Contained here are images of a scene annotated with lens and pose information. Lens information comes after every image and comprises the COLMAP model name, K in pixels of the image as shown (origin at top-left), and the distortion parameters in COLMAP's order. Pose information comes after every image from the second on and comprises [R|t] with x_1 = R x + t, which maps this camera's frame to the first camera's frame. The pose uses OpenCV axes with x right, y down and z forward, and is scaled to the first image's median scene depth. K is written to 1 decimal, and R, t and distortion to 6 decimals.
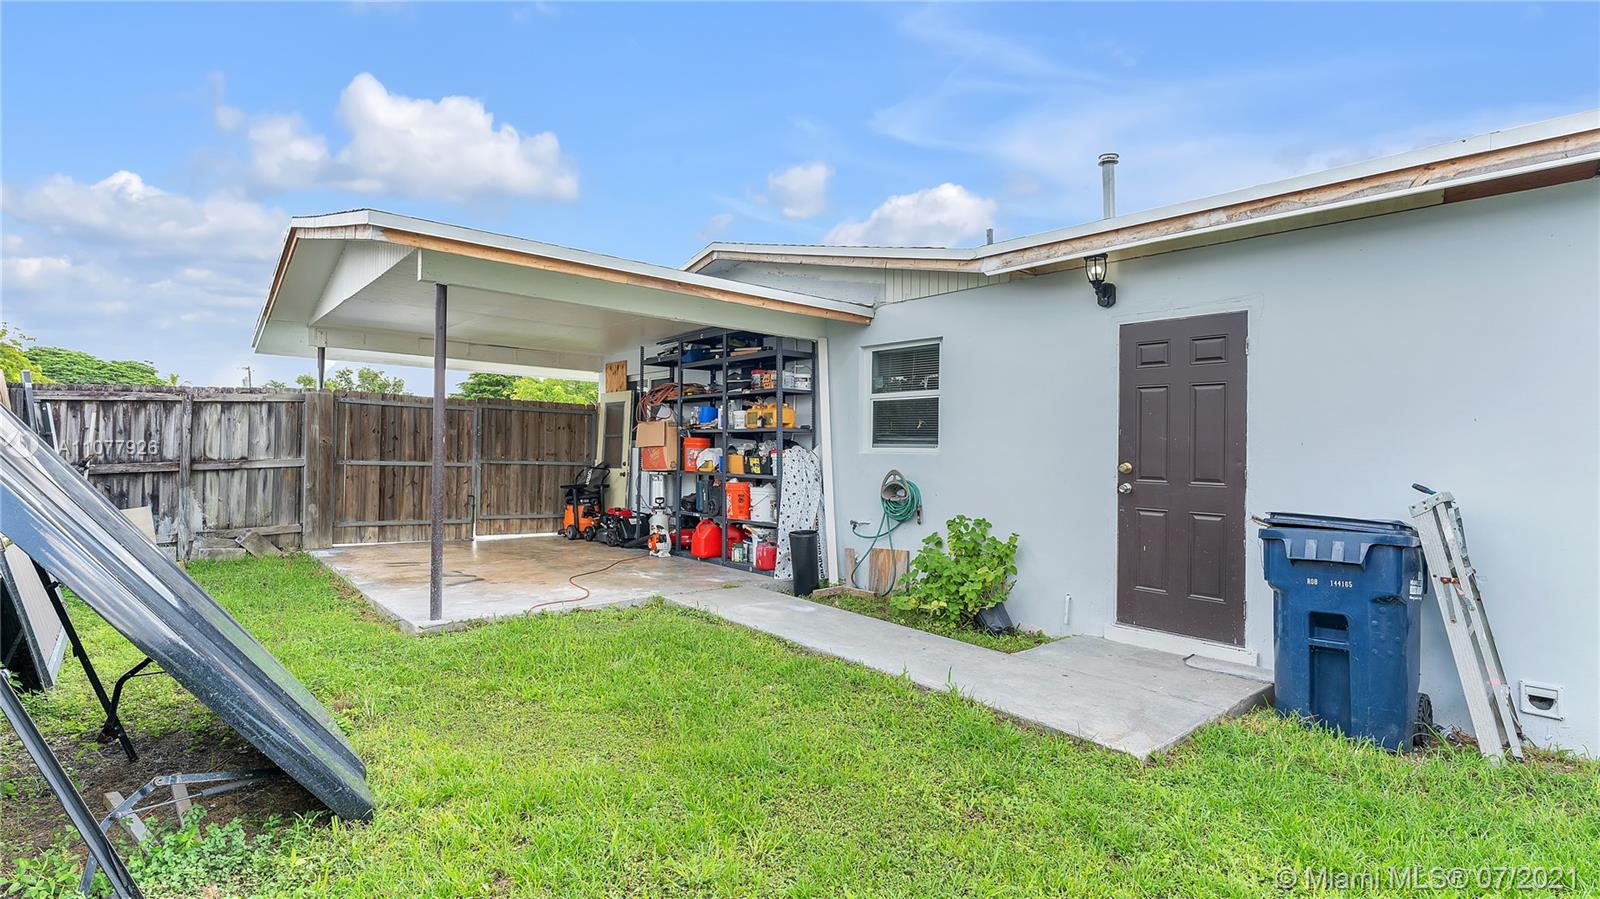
lens RADIAL K [[701.3, 0, 810.8], [0, 701.3, 485.1], [0, 0, 1]] dist [-0.002512, 0.000492]
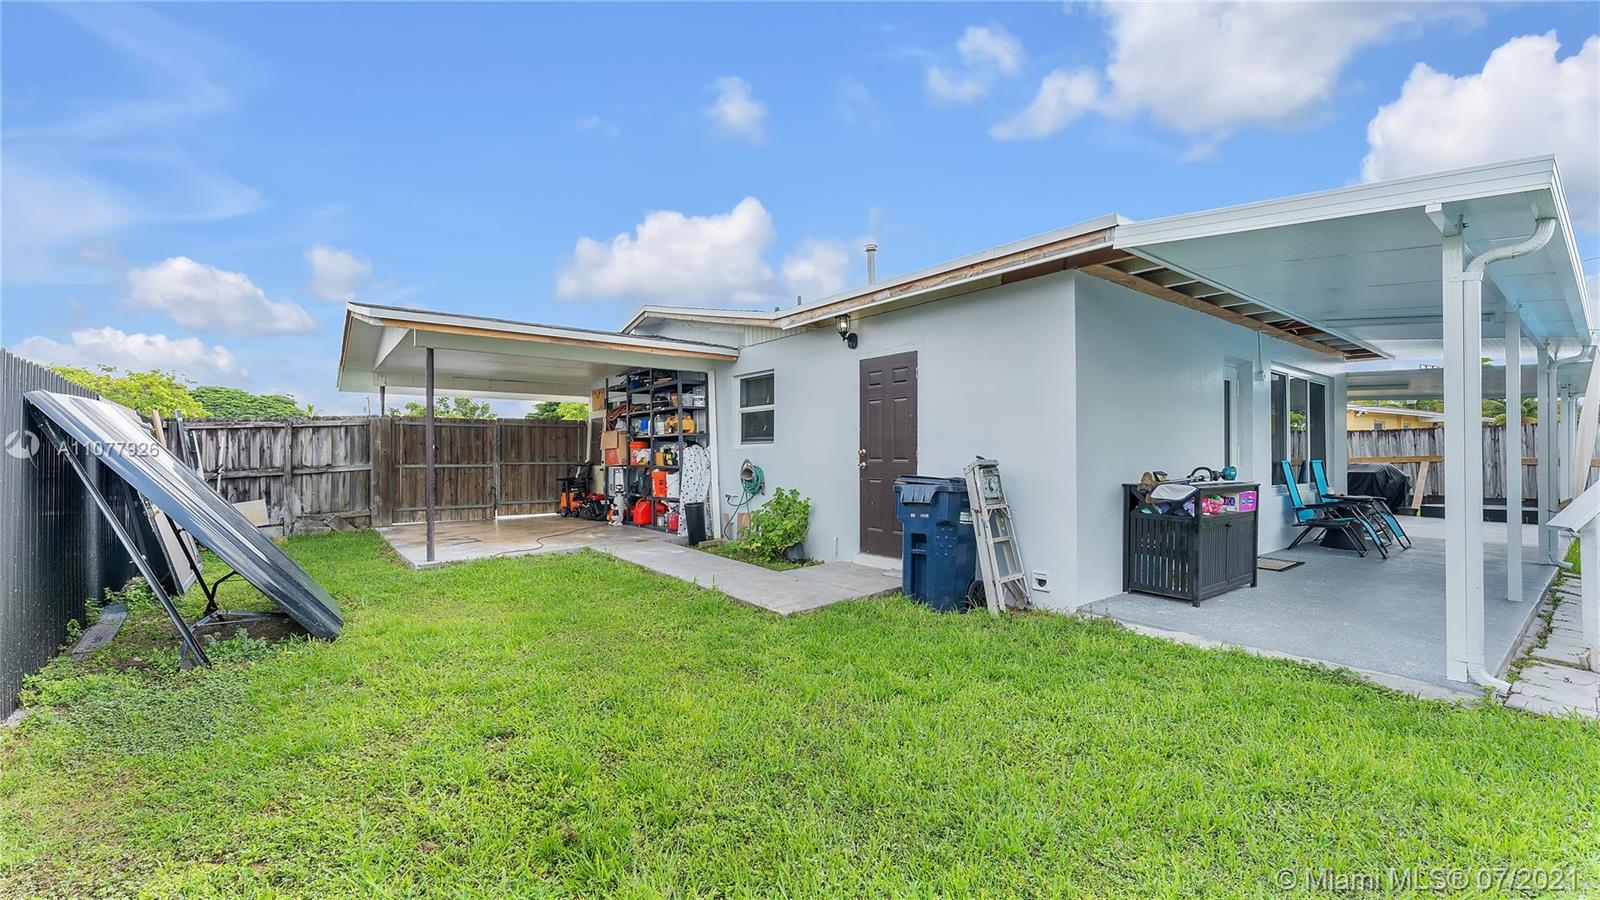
lens RADIAL K [[637.3, 0, 894.5], [0, 637.3, 491.8], [0, 0, 1]] dist [0.000361, 0.001168]
pose [[0.999317, -0.027298, -0.024889, 0.468498], [0.027569, 0.999564, 0.010602, 0.041983], [0.024589, -0.011281, 0.999634, -0.348500]]
